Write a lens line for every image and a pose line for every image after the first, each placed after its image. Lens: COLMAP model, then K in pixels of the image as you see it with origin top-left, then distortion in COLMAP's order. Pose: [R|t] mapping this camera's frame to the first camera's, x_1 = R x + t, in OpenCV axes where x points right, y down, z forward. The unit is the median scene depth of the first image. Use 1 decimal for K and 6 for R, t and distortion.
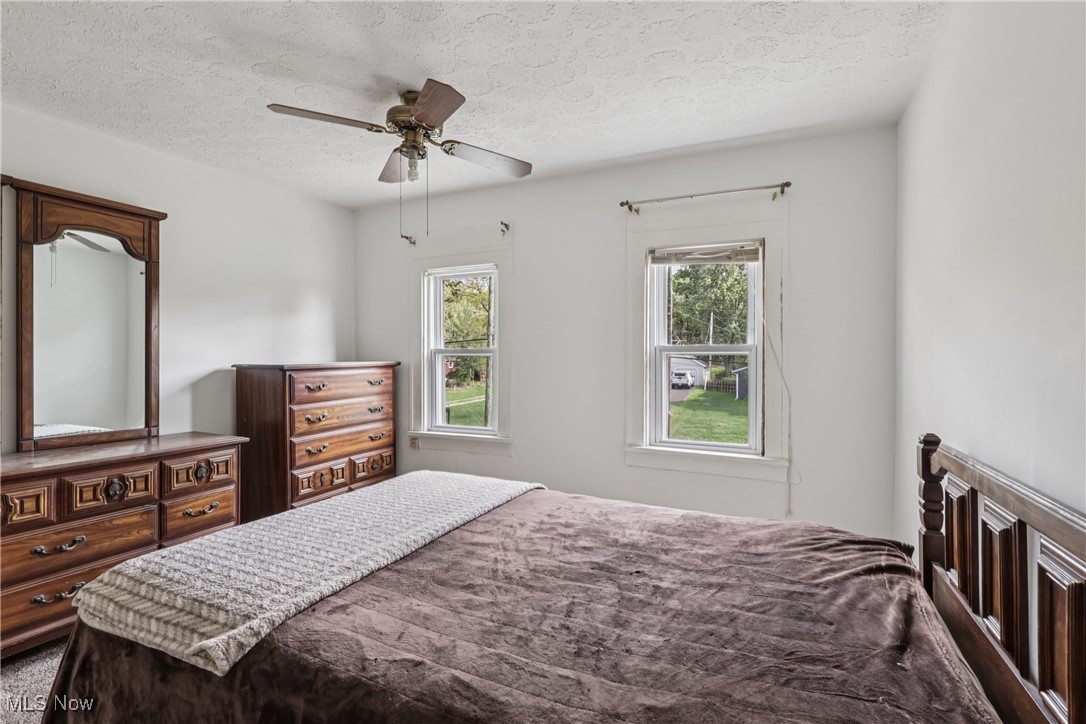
lens RADIAL K [[505.8, 0, 543.0], [0, 505.8, 362.0], [0, 0, 1]] dist [-0.000726, 0.000817]
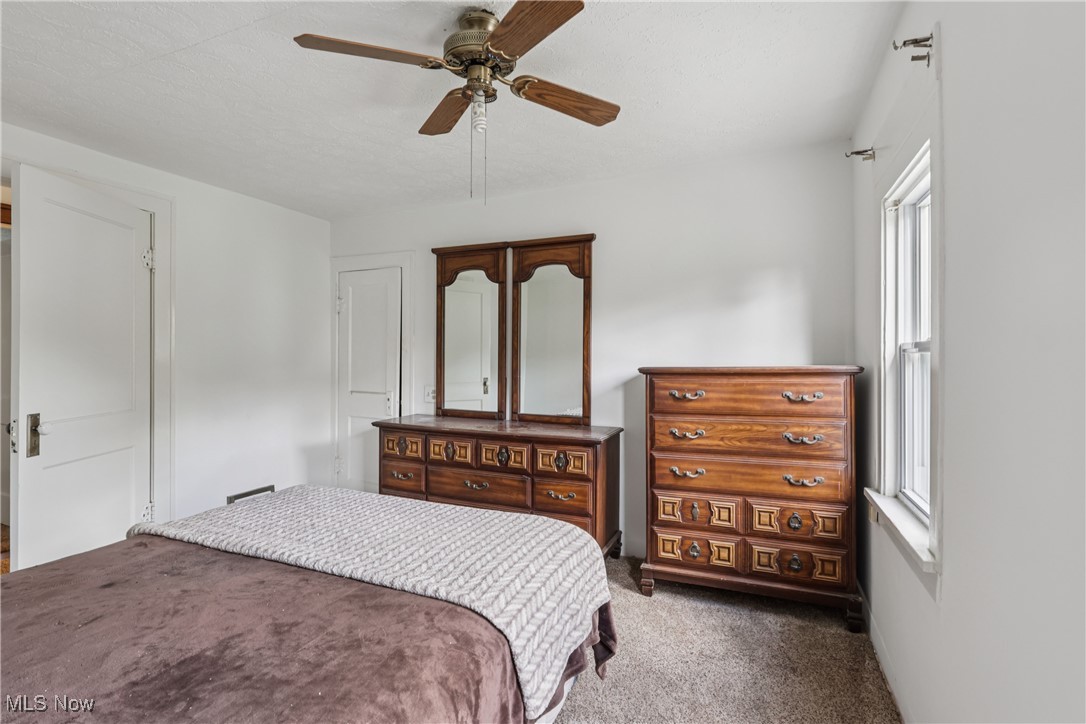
lens RADIAL K [[505.8, 0, 543.0], [0, 505.8, 362.0], [0, 0, 1]] dist [-0.000726, 0.000817]
pose [[0.040616, 0.012070, -0.999102, 0.405110], [-0.009457, 0.999887, 0.011695, -0.013576], [0.999130, 0.008974, 0.040725, 0.845337]]
